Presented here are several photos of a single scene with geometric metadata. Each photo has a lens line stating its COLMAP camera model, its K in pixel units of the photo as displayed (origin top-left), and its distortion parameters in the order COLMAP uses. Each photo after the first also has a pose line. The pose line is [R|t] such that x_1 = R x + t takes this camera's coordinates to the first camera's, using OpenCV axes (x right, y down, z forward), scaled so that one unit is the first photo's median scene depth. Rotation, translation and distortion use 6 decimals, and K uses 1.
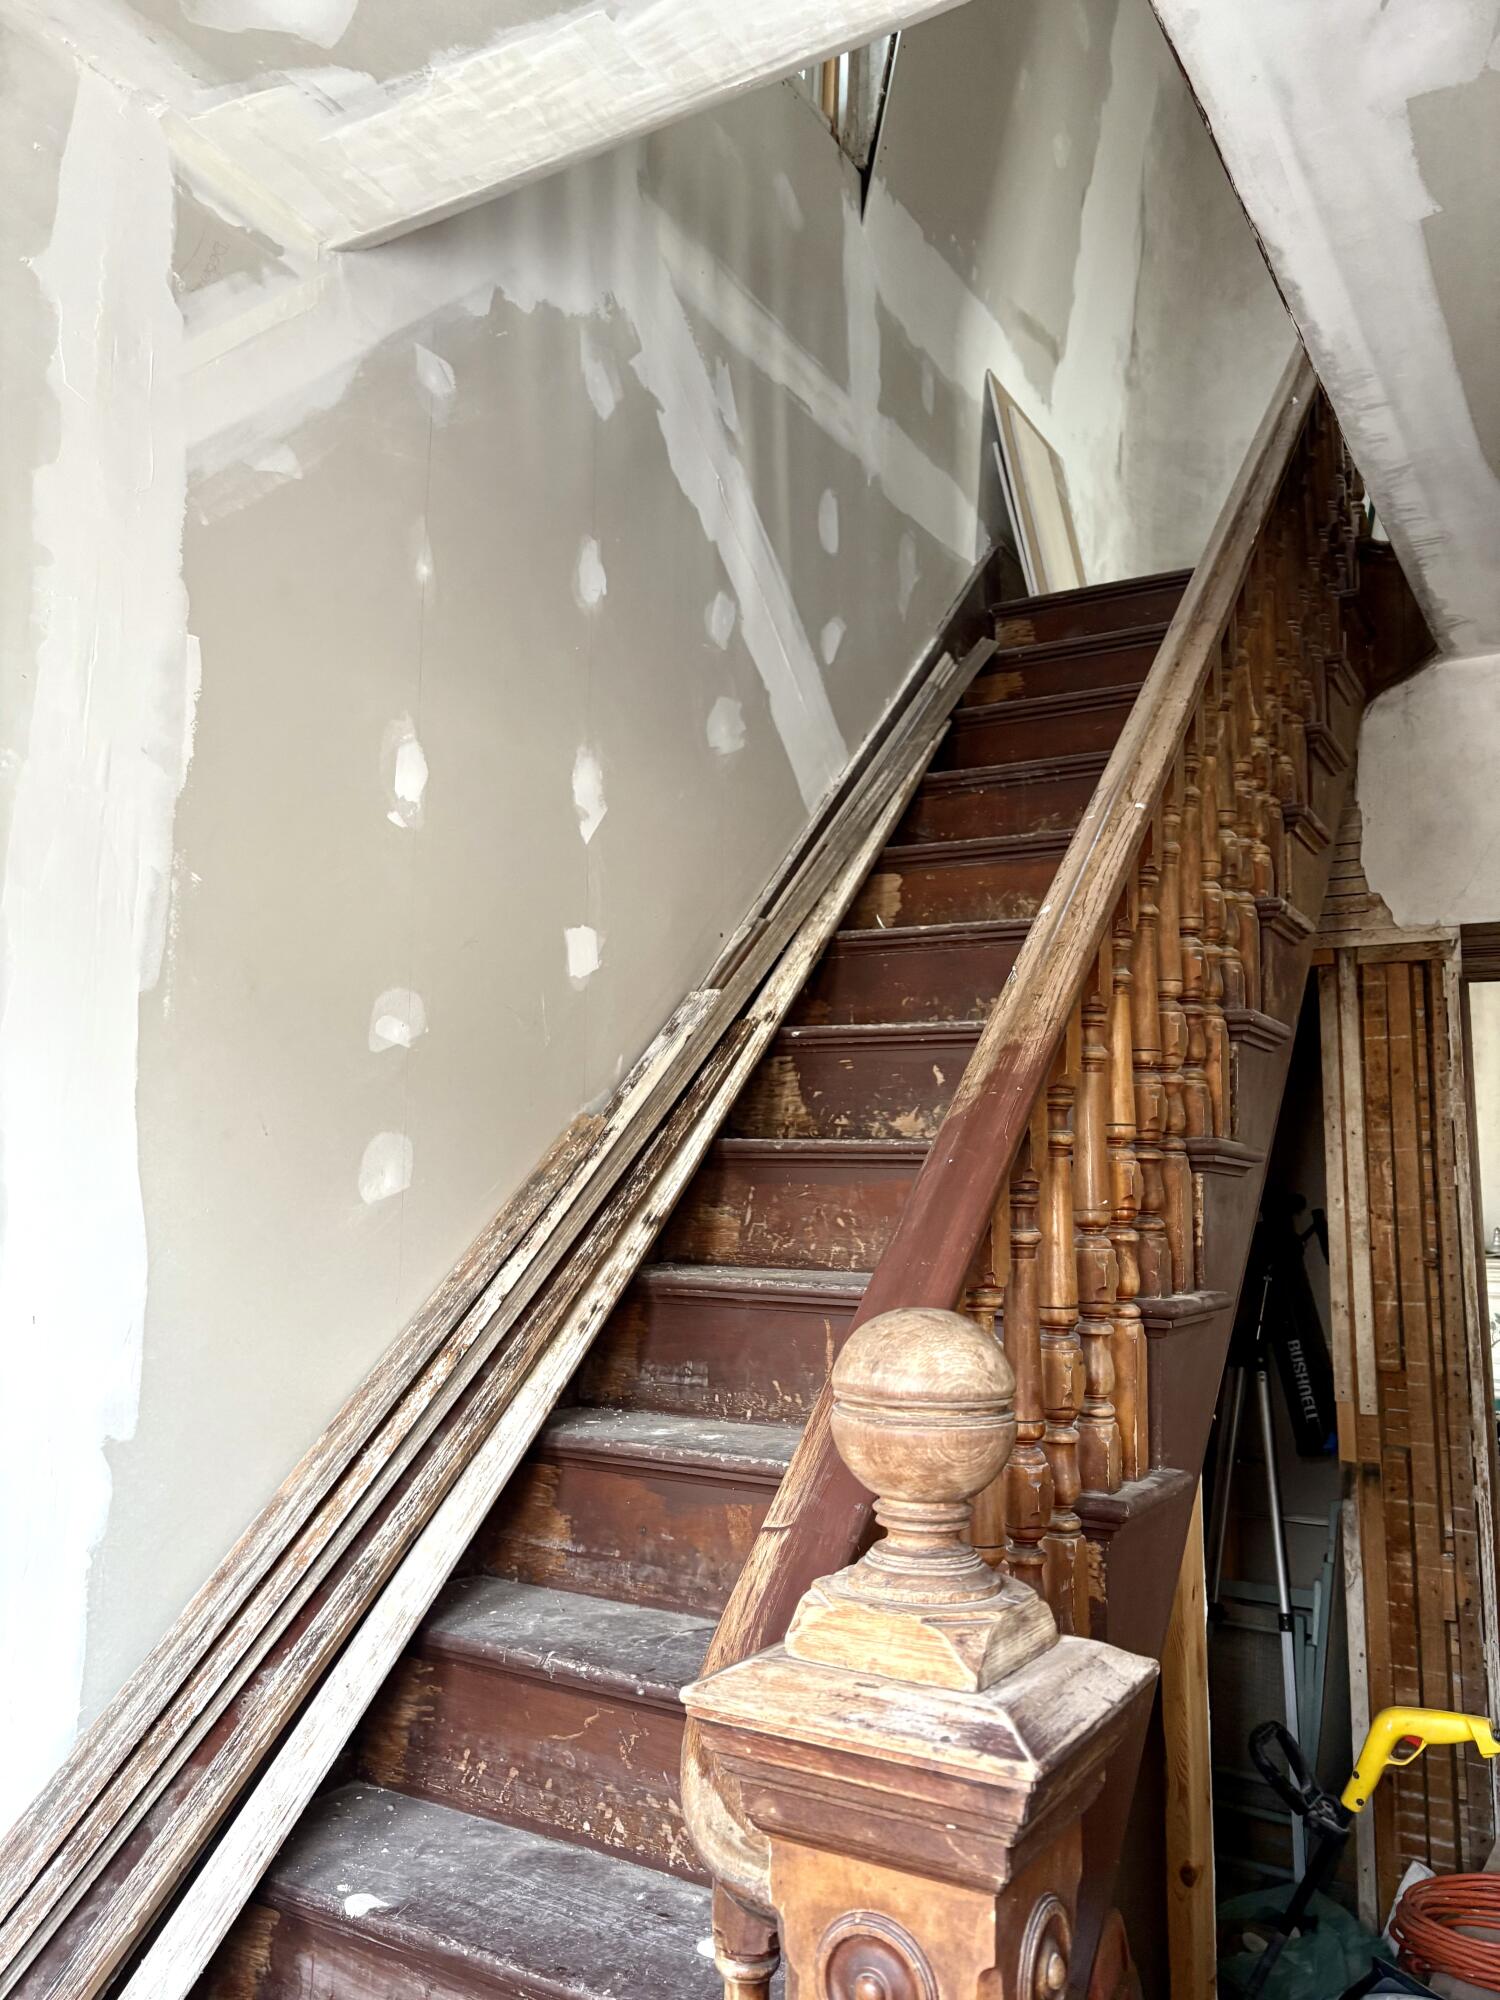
lens RADIAL K [[1514.0, 0, 756.4], [0, 1514.0, 1008.3], [0, 0, 1]] dist [0.049119, -0.052289]
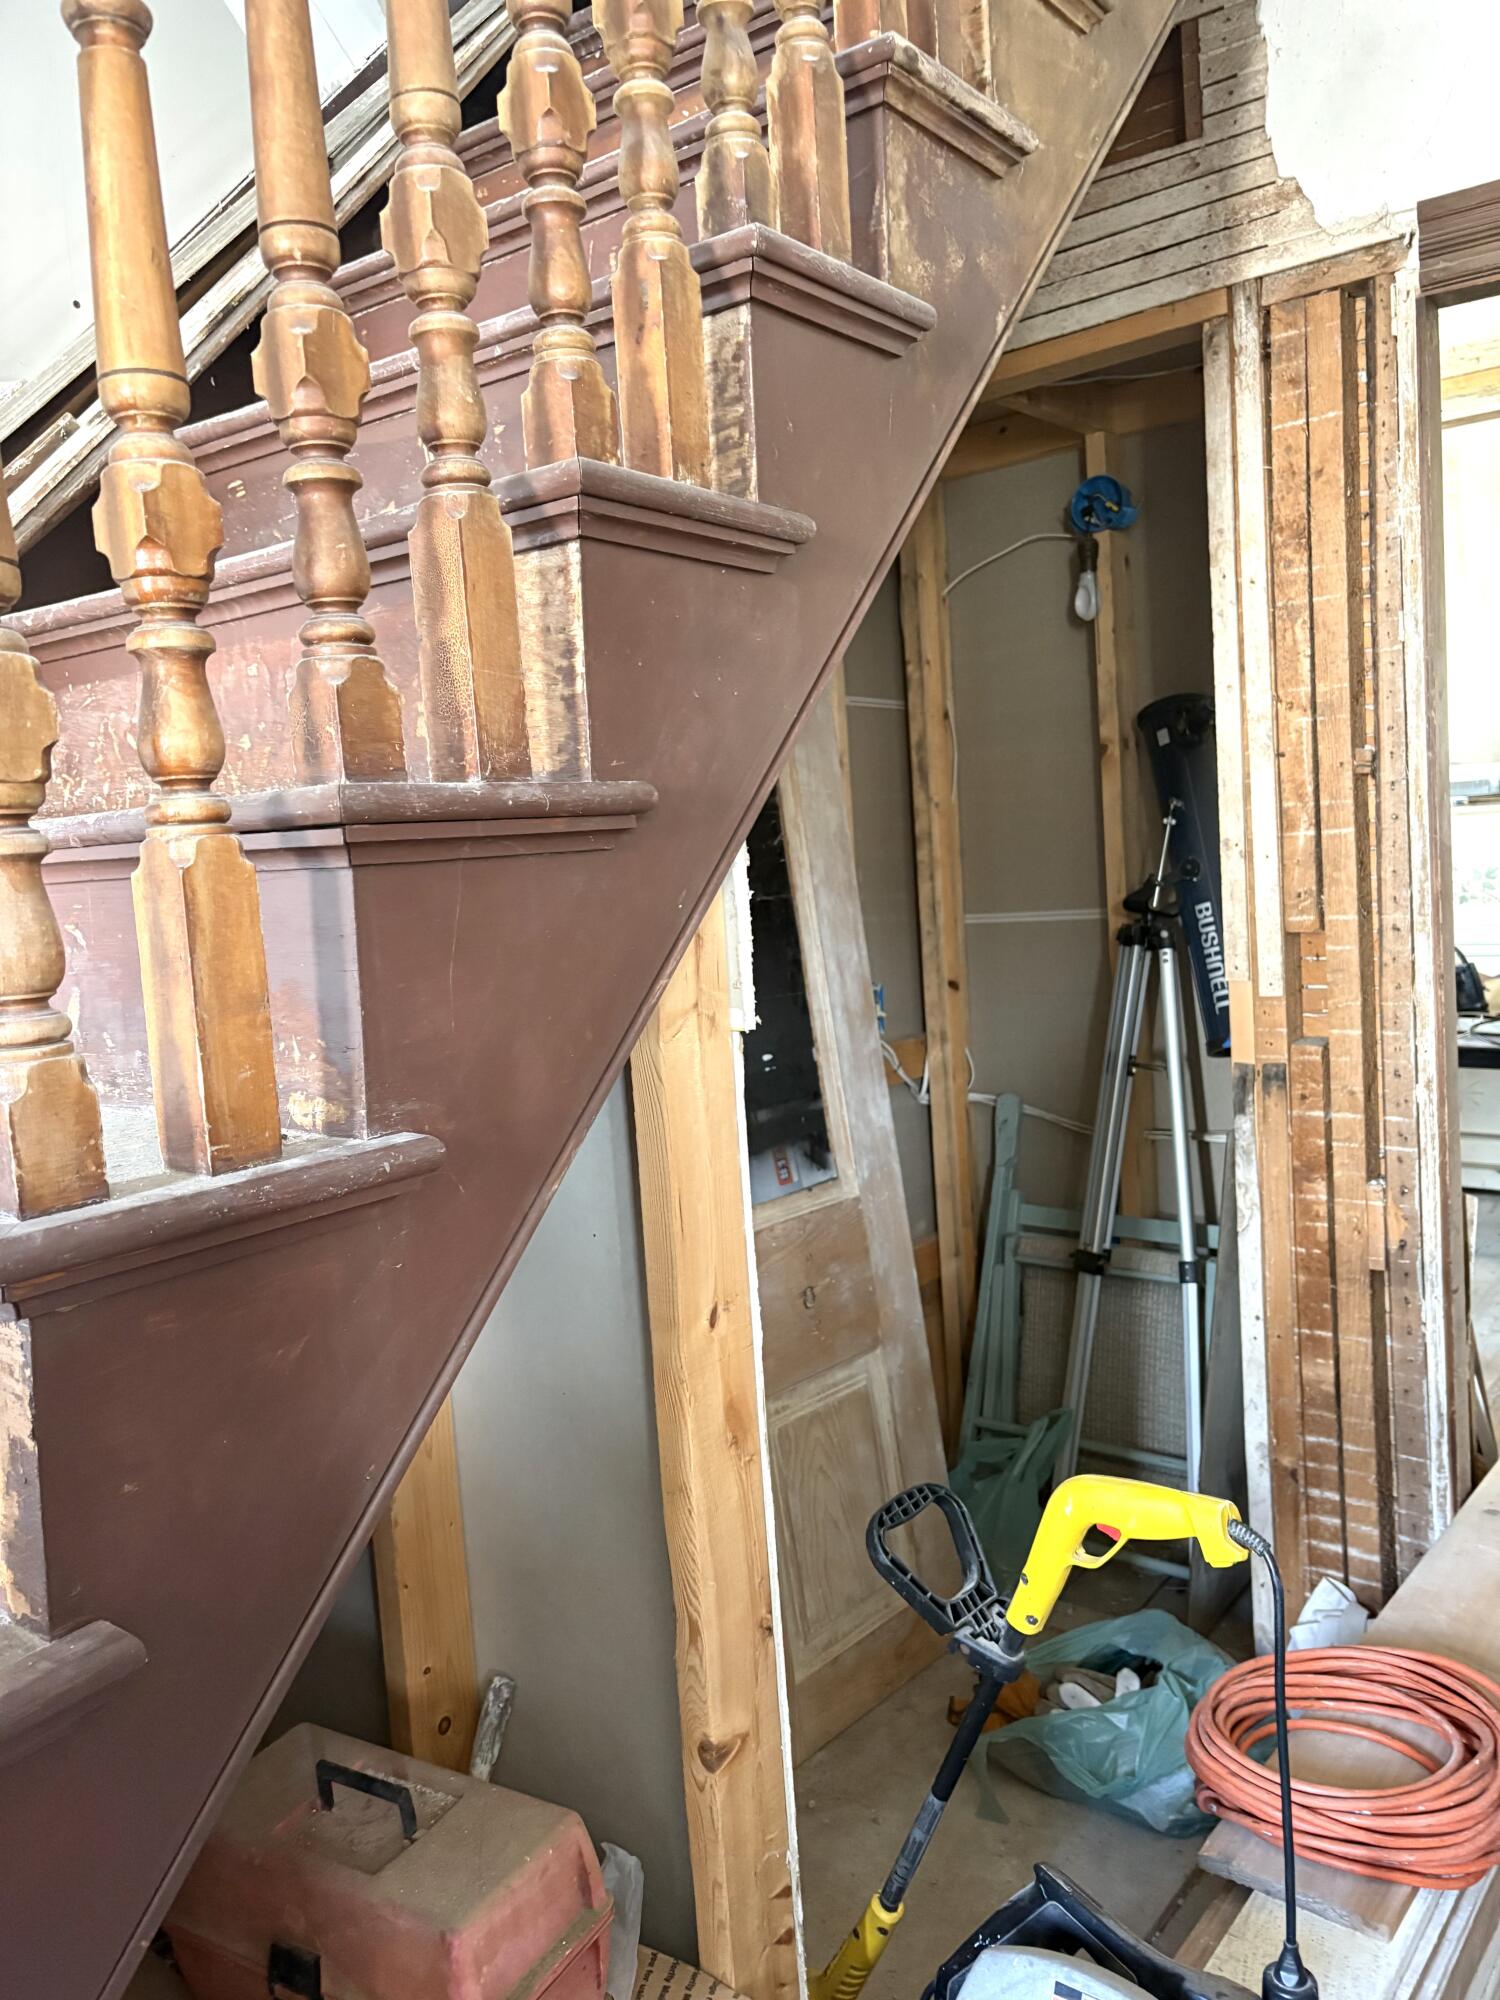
lens RADIAL K [[1514.0, 0, 736.8], [0, 1514.0, 1005.6], [0, 0, 1]] dist [0.049119, -0.052289]
pose [[0.990483, -0.069417, -0.118848, 0.306014], [0.095179, 0.969201, 0.227133, 0.114016], [0.099421, -0.236283, 0.966585, 0.388210]]
